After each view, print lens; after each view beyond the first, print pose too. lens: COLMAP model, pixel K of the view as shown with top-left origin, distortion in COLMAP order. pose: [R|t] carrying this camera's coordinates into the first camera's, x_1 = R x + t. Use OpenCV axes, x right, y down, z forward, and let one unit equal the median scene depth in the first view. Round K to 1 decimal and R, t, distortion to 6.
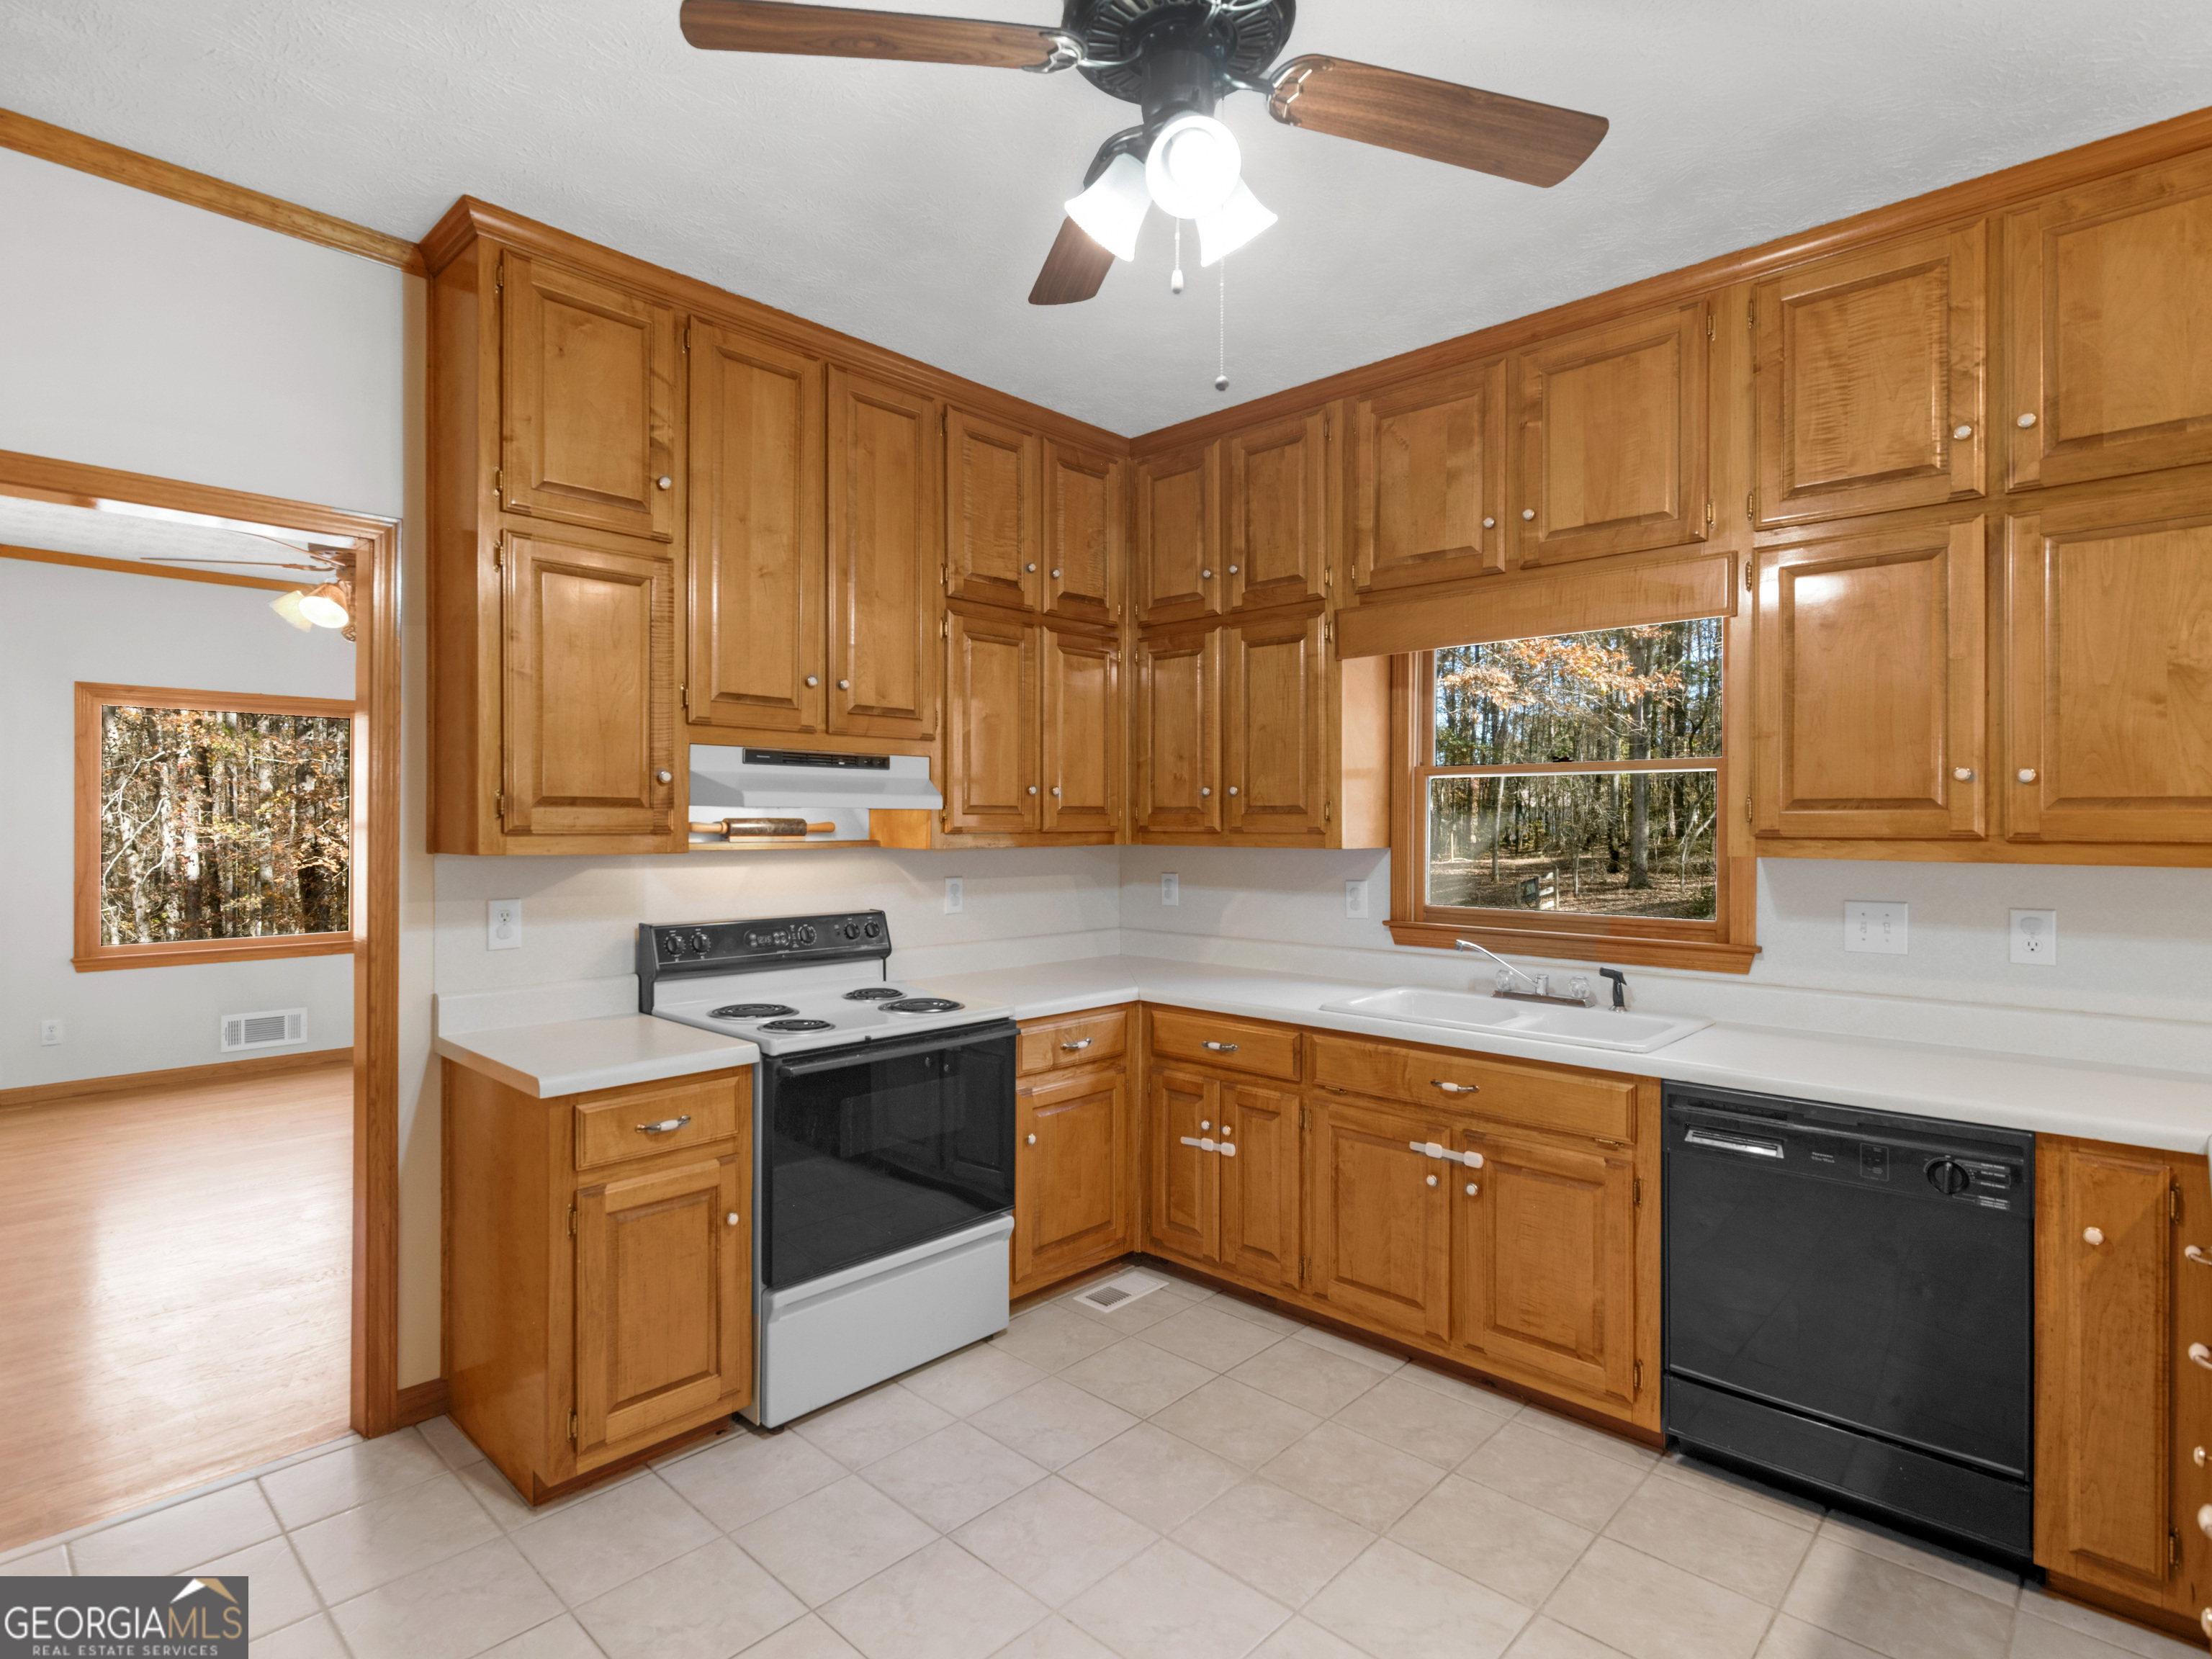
lens RADIAL K [[1132.2, 0, 1112.0], [0, 1132.2, 832.7], [0, 0, 1]] dist [-0.001566, -0.000780]
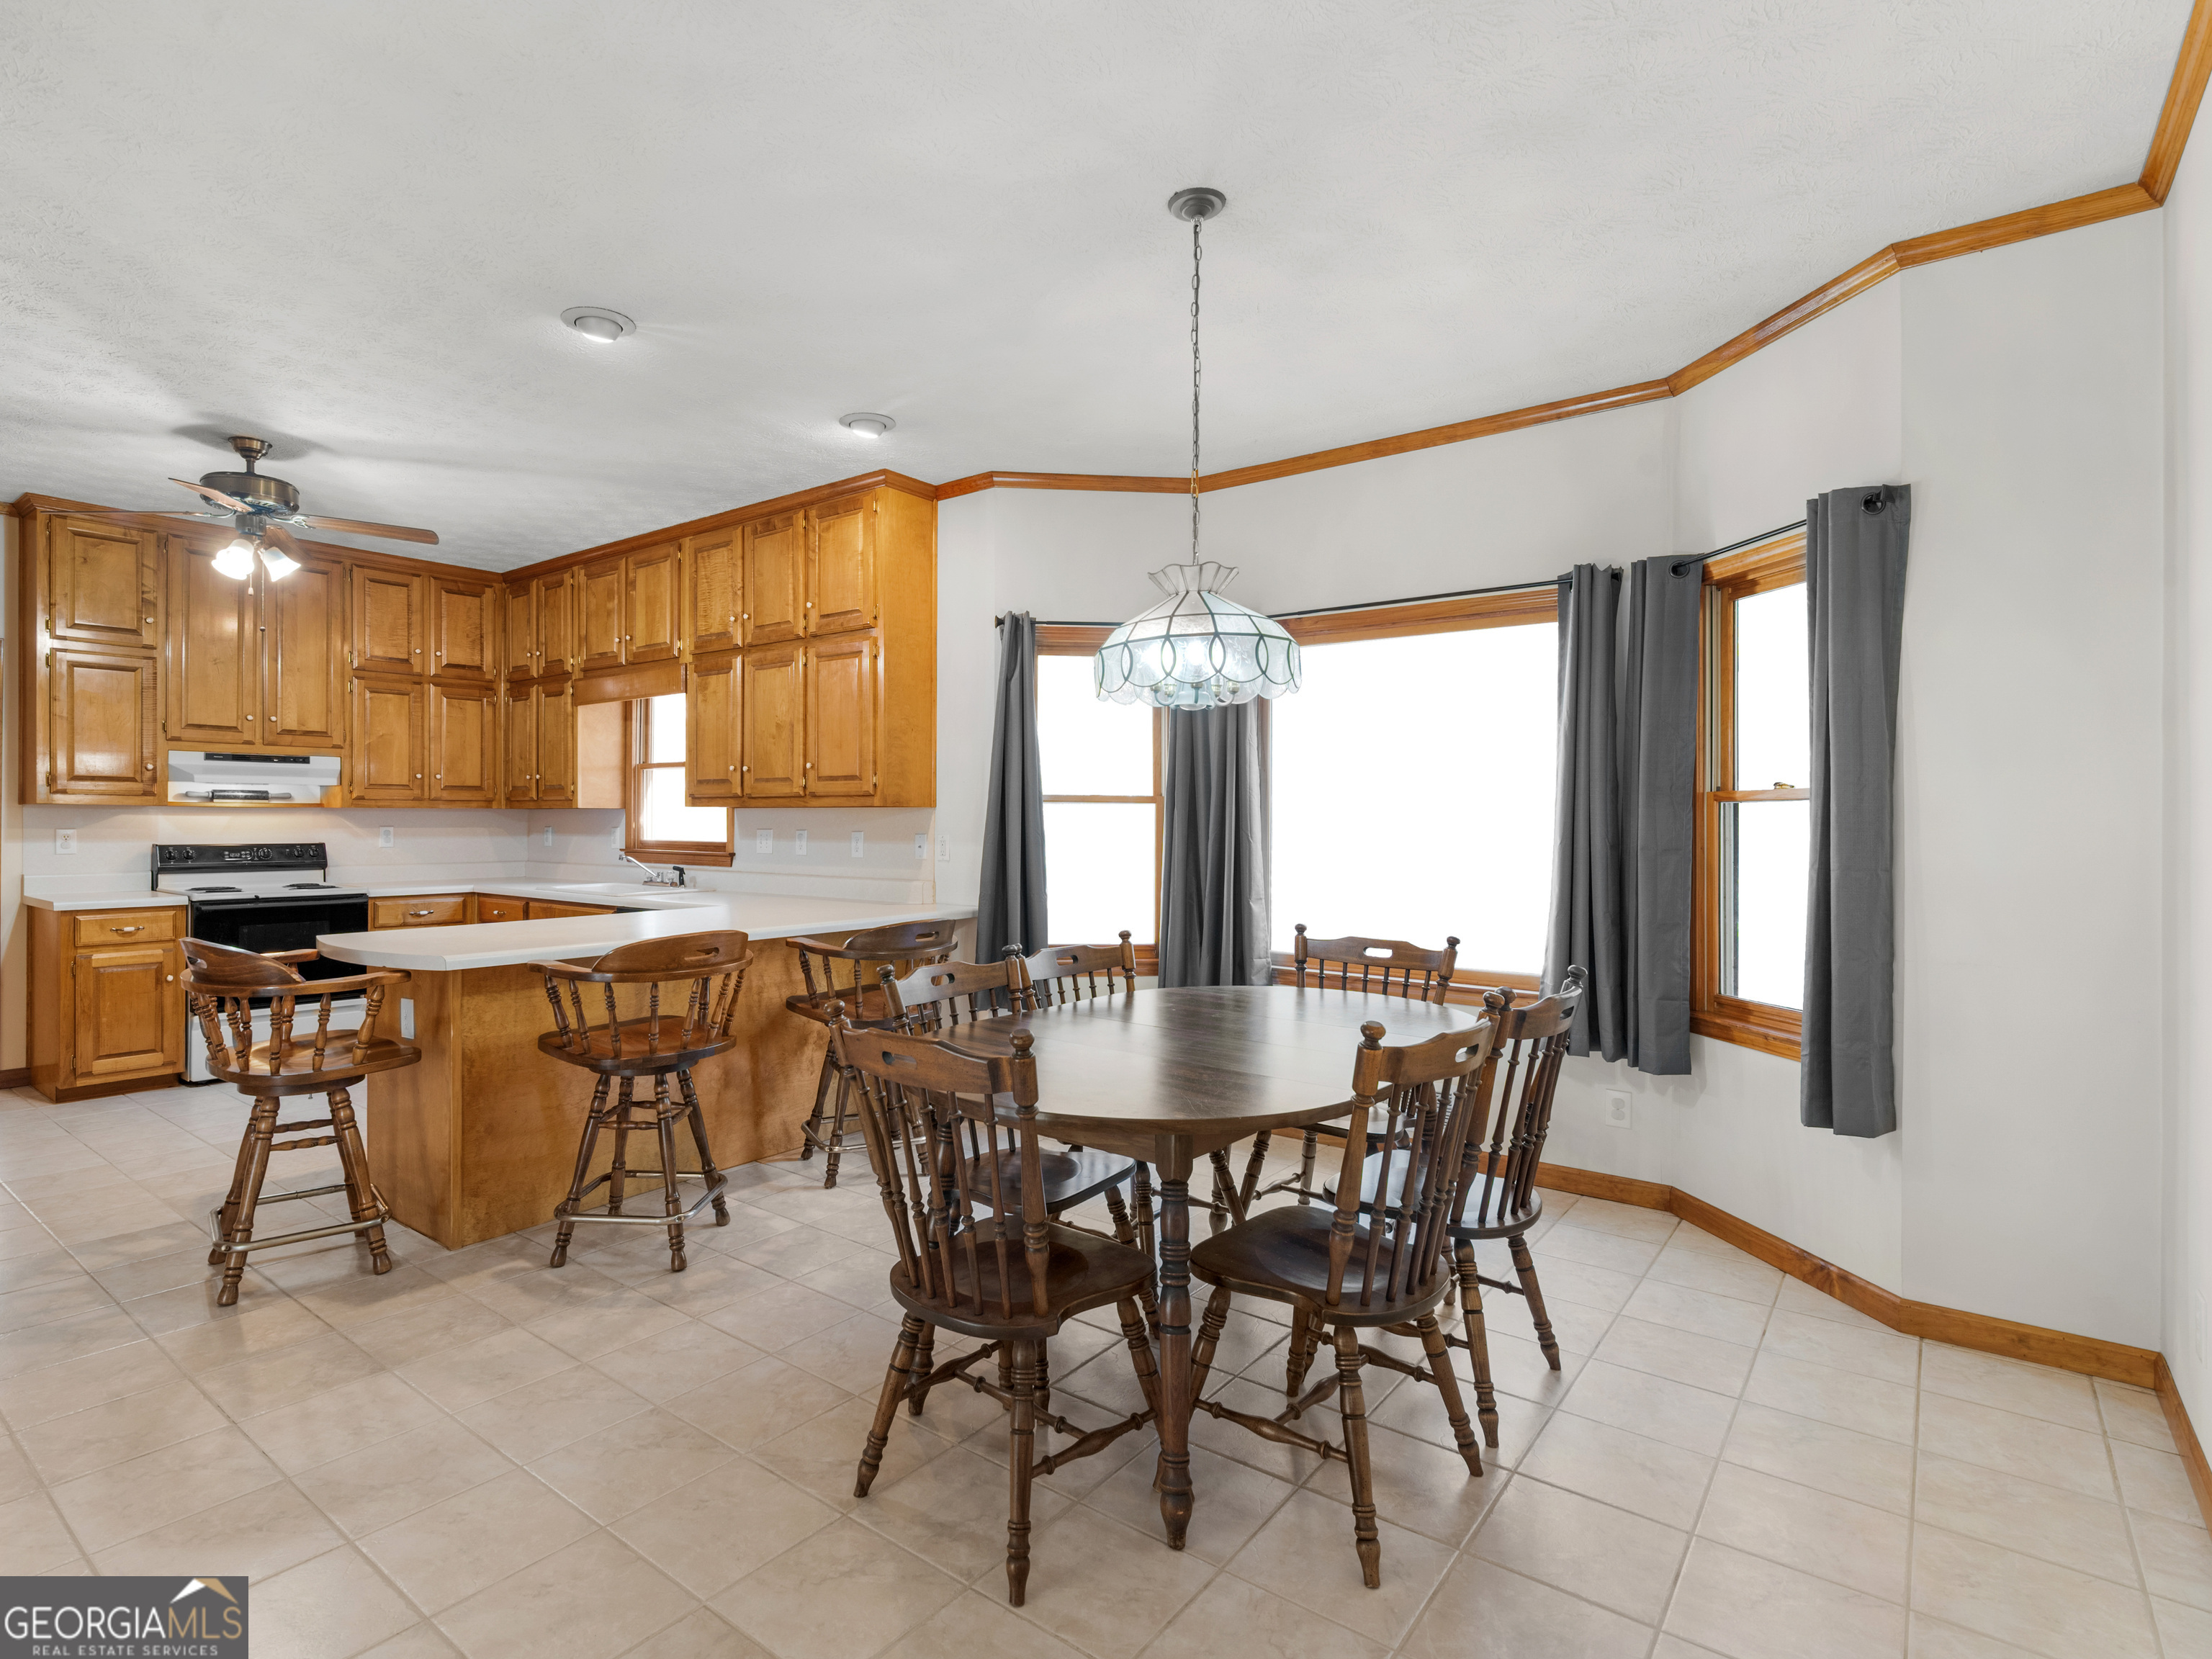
lens RADIAL K [[1132.2, 0, 1101.4], [0, 1132.2, 826.7], [0, 0, 1]] dist [-0.001566, -0.000780]
pose [[0.995460, 0.000198, 0.095181, 0.981544], [0.000068, 0.999996, -0.002787, 0.056169], [-0.095181, 0.002781, 0.995456, -1.036037]]
